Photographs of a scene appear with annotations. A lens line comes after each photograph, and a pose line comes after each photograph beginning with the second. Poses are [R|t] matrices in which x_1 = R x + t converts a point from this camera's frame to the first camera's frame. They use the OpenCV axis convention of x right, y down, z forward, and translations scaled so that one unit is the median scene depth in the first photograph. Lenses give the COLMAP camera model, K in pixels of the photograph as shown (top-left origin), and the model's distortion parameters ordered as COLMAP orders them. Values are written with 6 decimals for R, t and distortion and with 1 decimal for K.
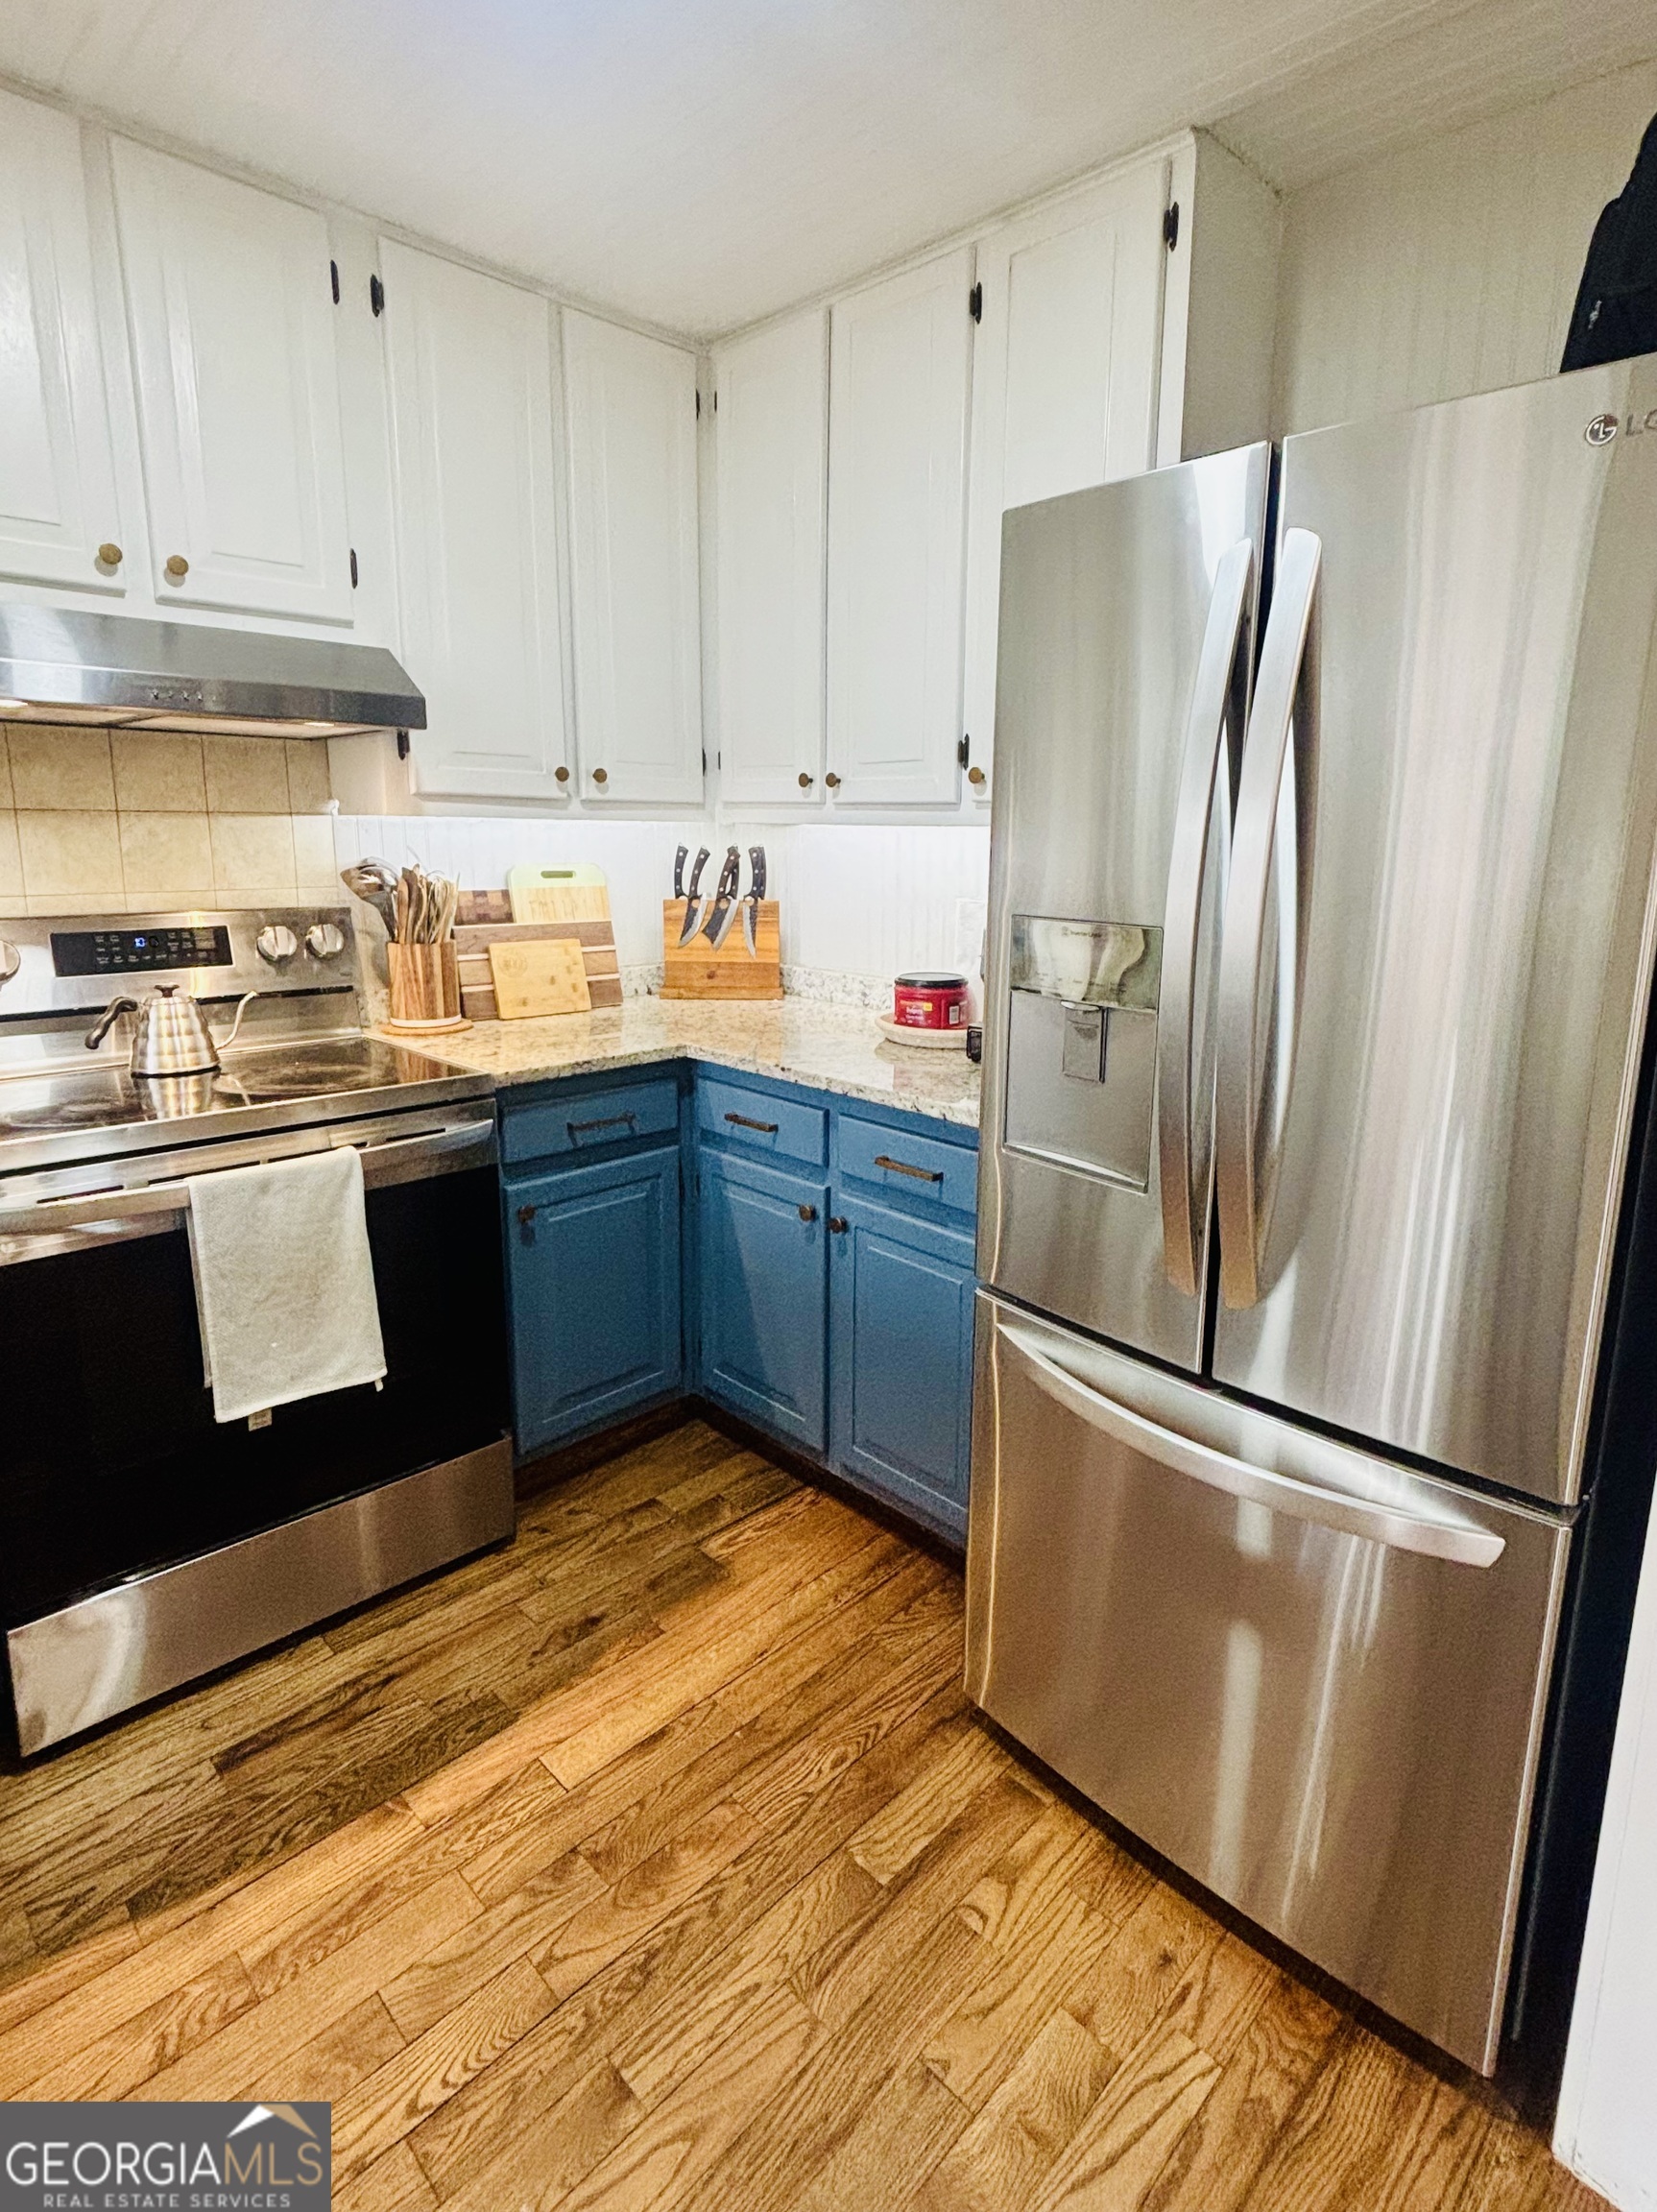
lens RADIAL K [[1108.2, 0, 883.2], [0, 1108.2, 1035.7], [0, 0, 1]] dist [-0.000938, 0.000239]
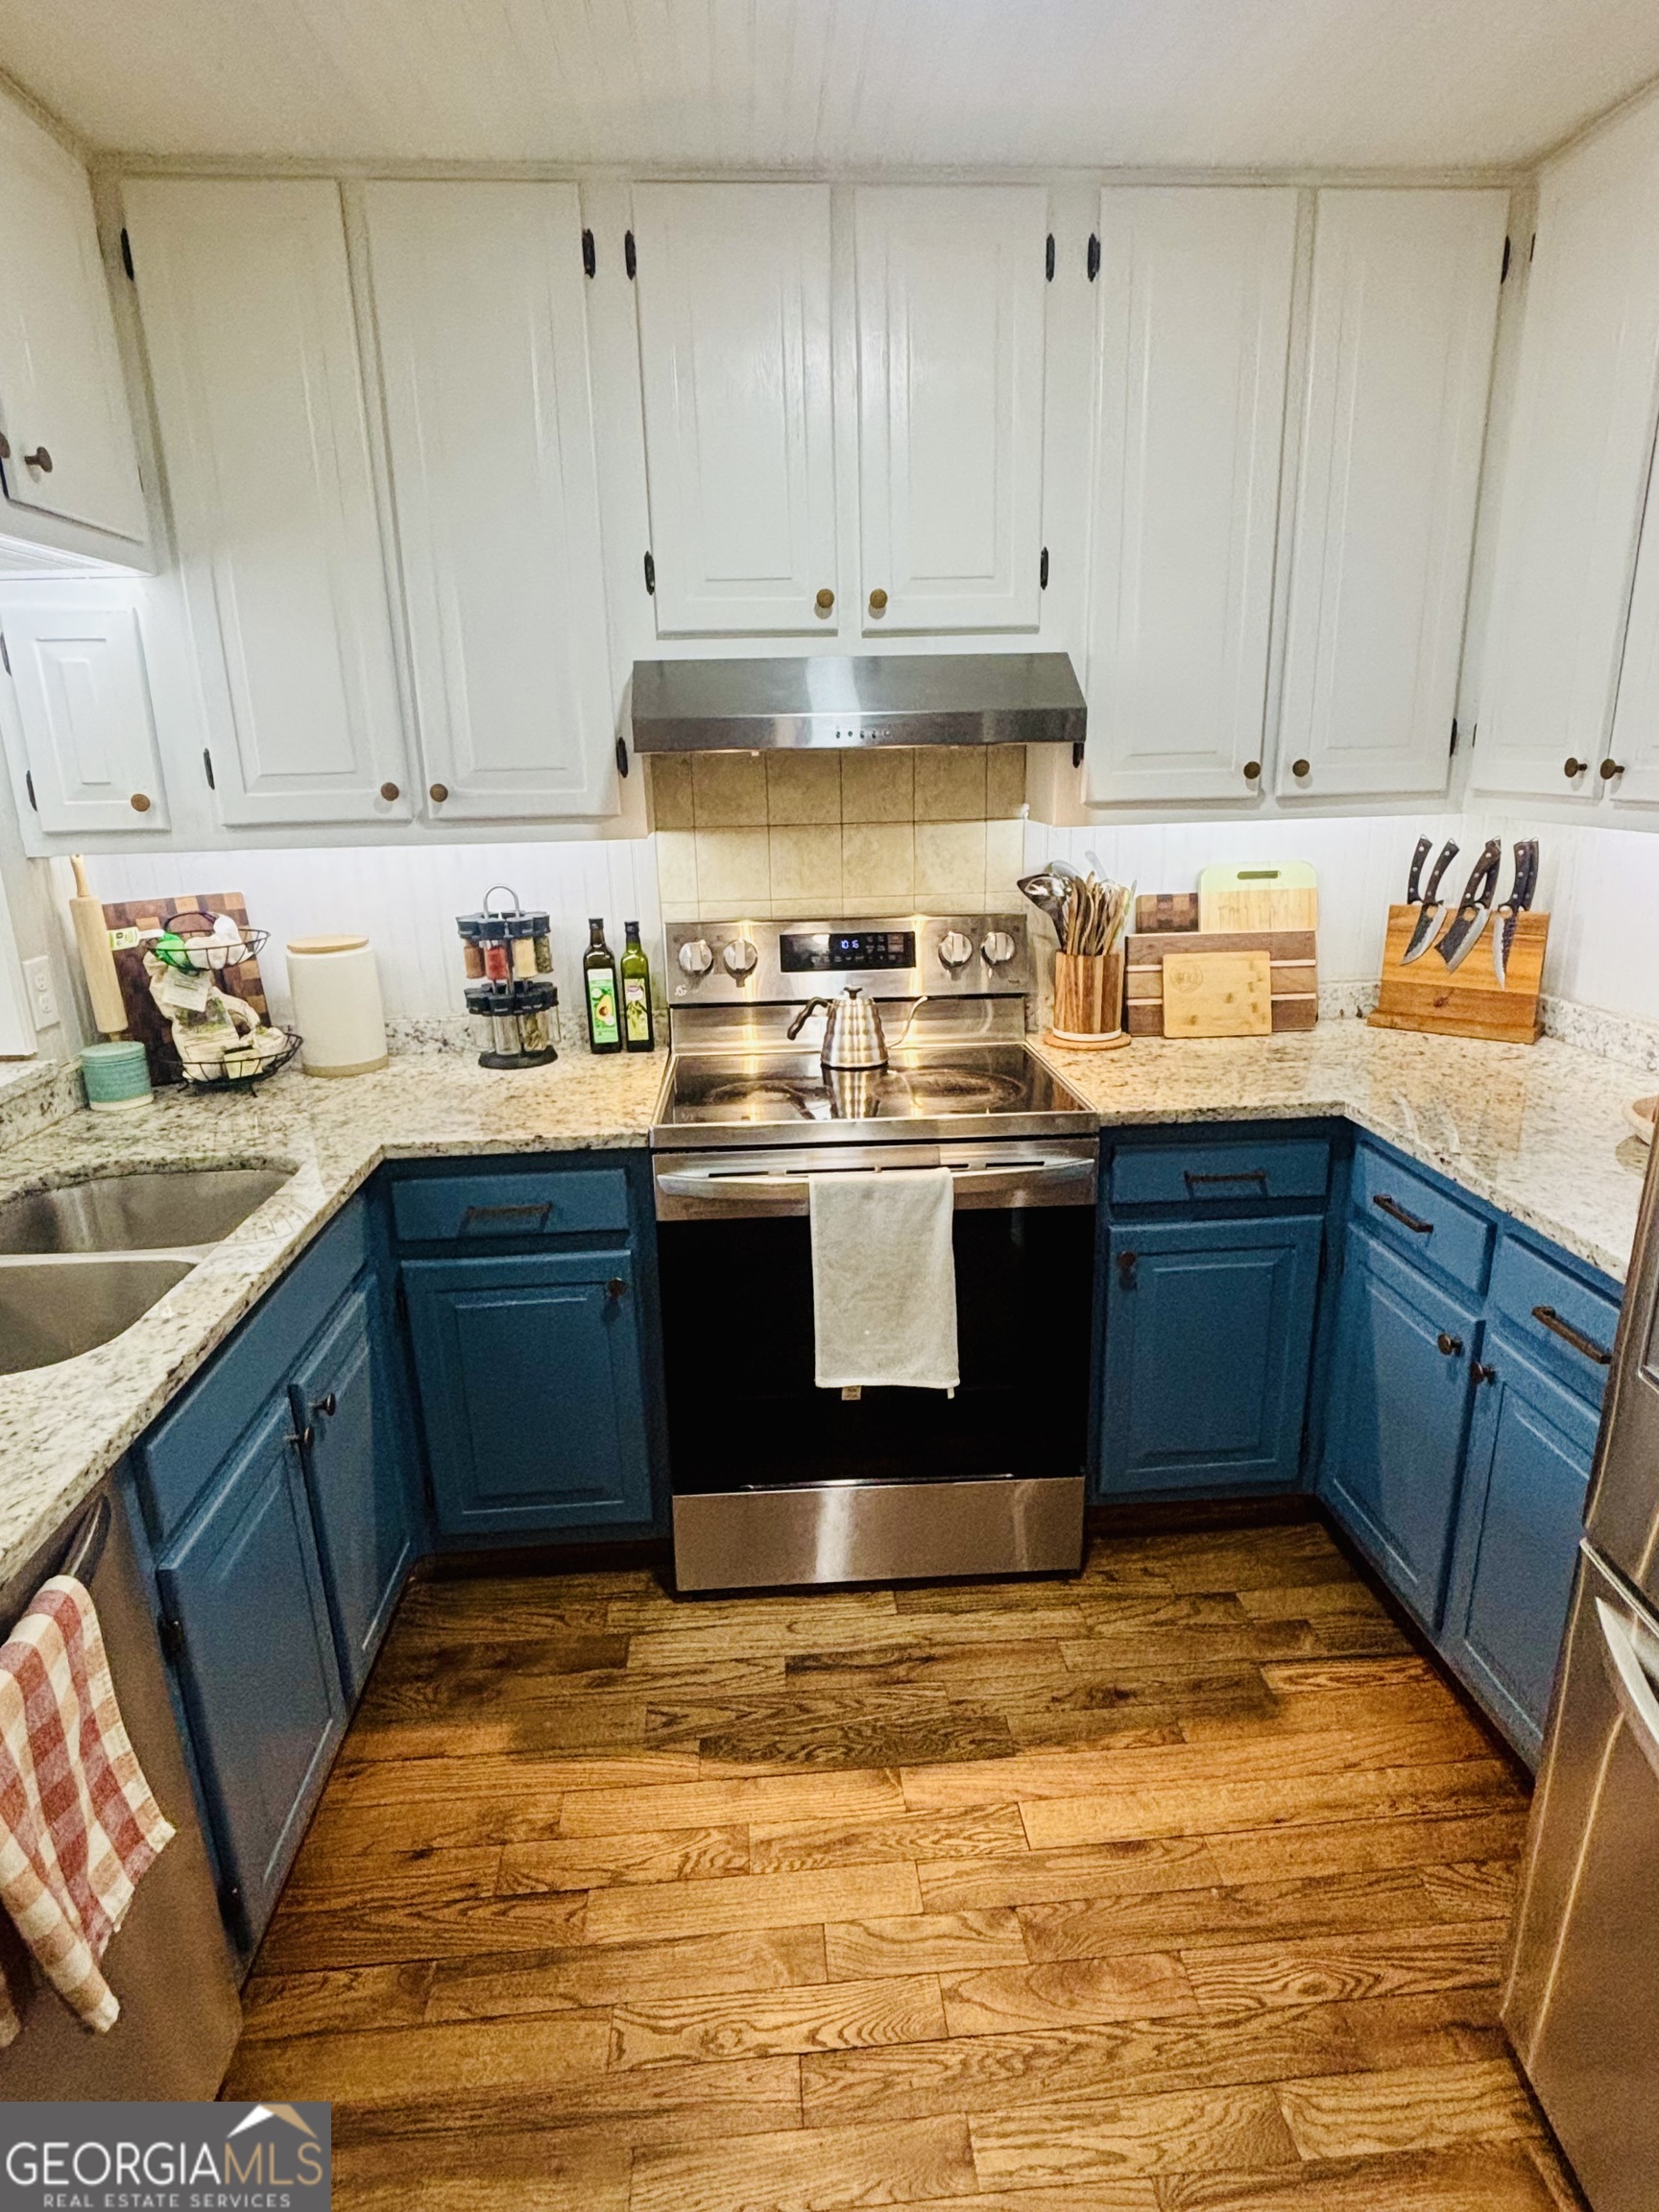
lens RADIAL K [[1202.0, 0, 830.5], [0, 1202.0, 1114.2], [0, 0, 1]] dist [-0.007495, -0.004110]
pose [[0.740186, 0.158531, -0.653447, 0.151414], [-0.086222, 0.986164, 0.141583, -0.092466], [0.666851, -0.048456, 0.743614, 0.085305]]
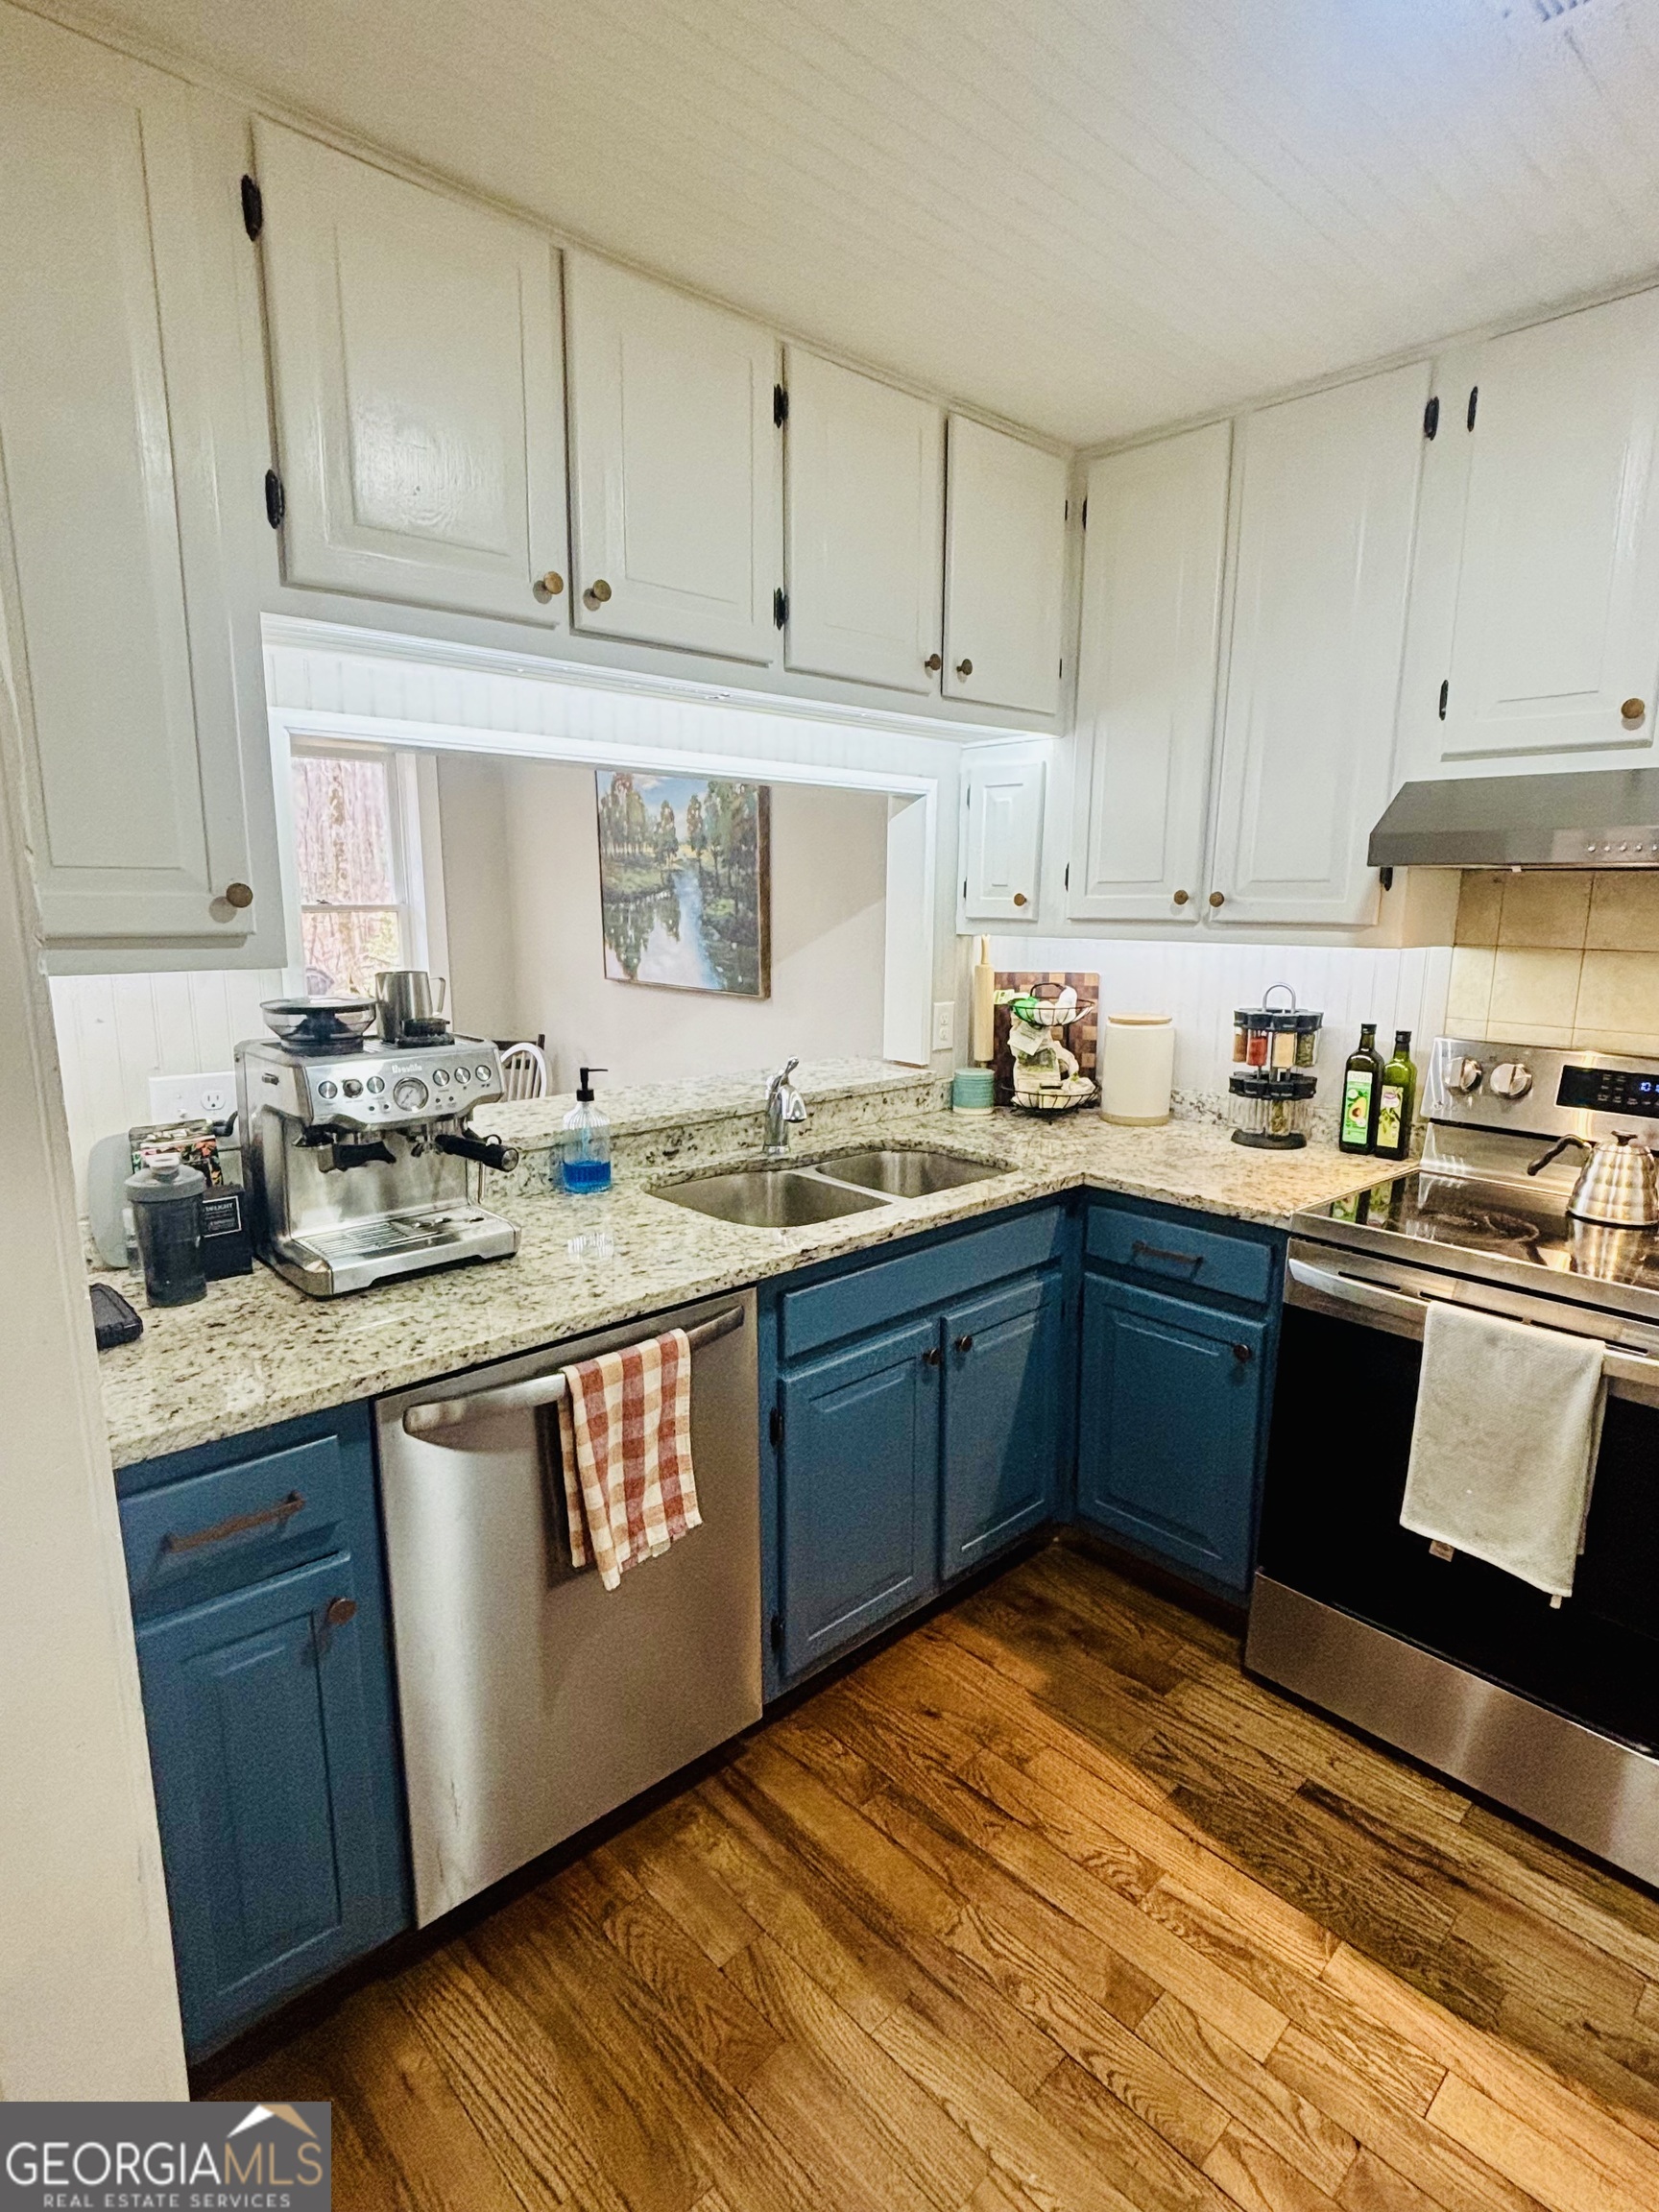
lens RADIAL K [[1116.1, 0, 829.2], [0, 1116.1, 1104.2], [0, 0, 1]] dist [-0.004654, 0.001061]
pose [[-0.054341, 0.171443, -0.983694, 0.373228], [-0.184872, 0.966390, 0.178640, -0.121129], [0.981259, 0.191565, -0.020819, 0.338282]]
